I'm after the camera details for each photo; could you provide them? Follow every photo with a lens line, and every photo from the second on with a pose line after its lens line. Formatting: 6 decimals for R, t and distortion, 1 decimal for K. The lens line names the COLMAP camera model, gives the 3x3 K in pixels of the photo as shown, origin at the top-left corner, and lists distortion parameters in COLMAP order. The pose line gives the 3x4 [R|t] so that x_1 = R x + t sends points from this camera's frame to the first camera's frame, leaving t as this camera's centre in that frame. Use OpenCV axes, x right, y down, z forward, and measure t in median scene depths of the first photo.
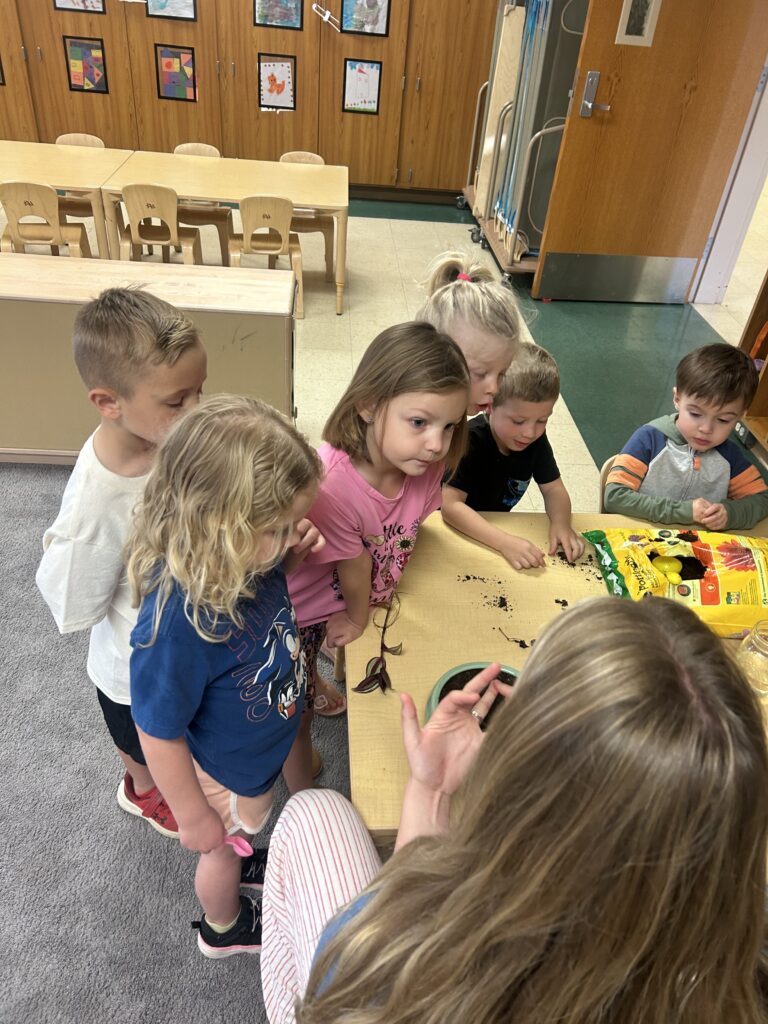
lens RADIAL K [[788.3, 0, 380.6], [0, 788.3, 530.7], [0, 0, 1]] dist [0.011147, 0.002312]
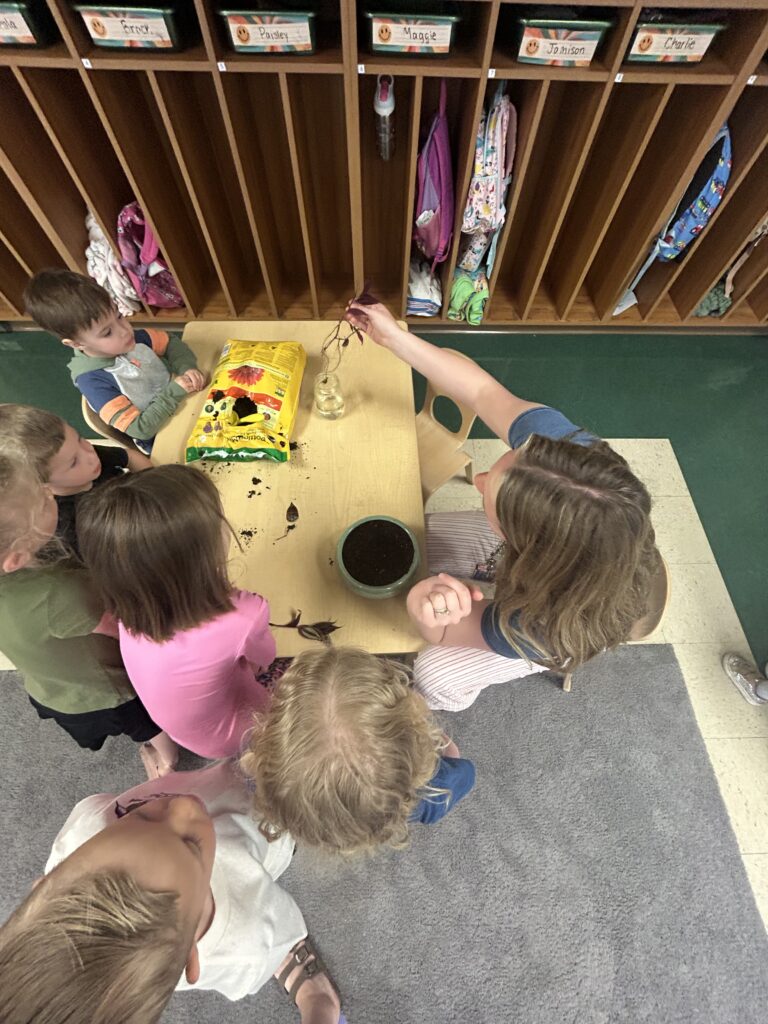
lens RADIAL K [[418.7, 0, 387.4], [0, 418.7, 516.8], [0, 0, 1]] dist [0.000354, -0.000018]
pose [[0.049719, -0.924726, 0.377373, -0.075993], [0.599507, 0.329833, 0.729247, -0.292312], [-0.798824, 0.189980, 0.570779, 0.390689]]
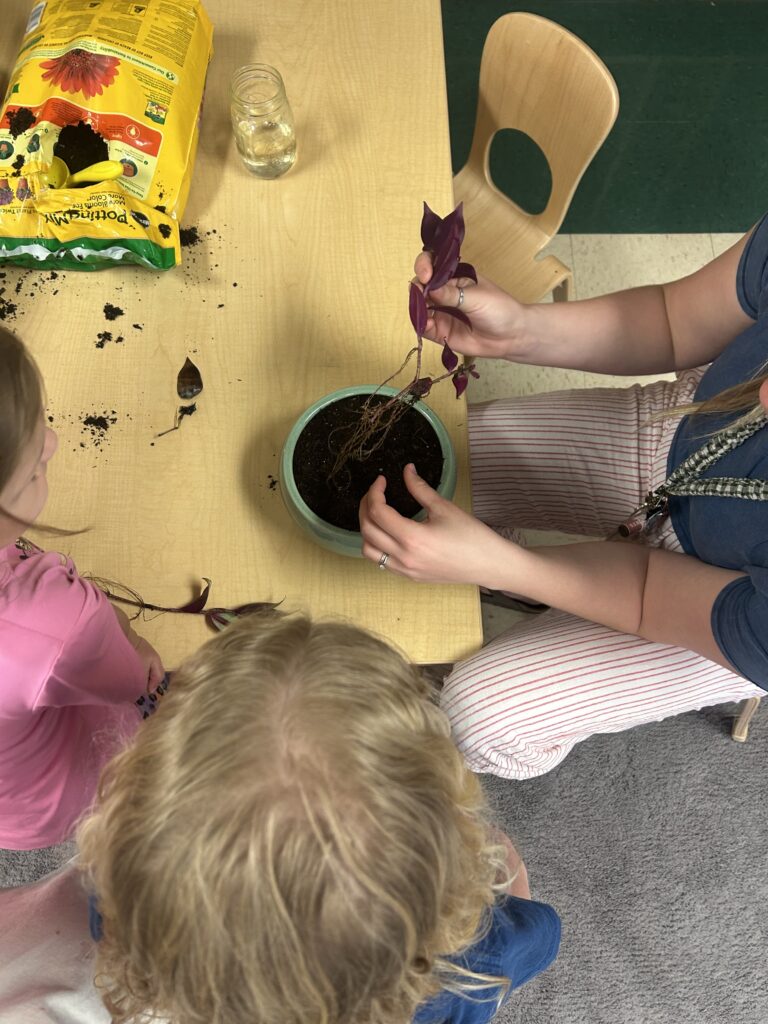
lens RADIAL K [[788.3, 0, 380.6], [0, 788.3, 530.7], [0, 0, 1]] dist [0.011147, 0.002312]
pose [[0.060861, -0.970425, 0.233605, -0.068186], [0.610944, 0.221294, 0.760116, -0.236916], [-0.789331, 0.096458, 0.606343, 0.425926]]
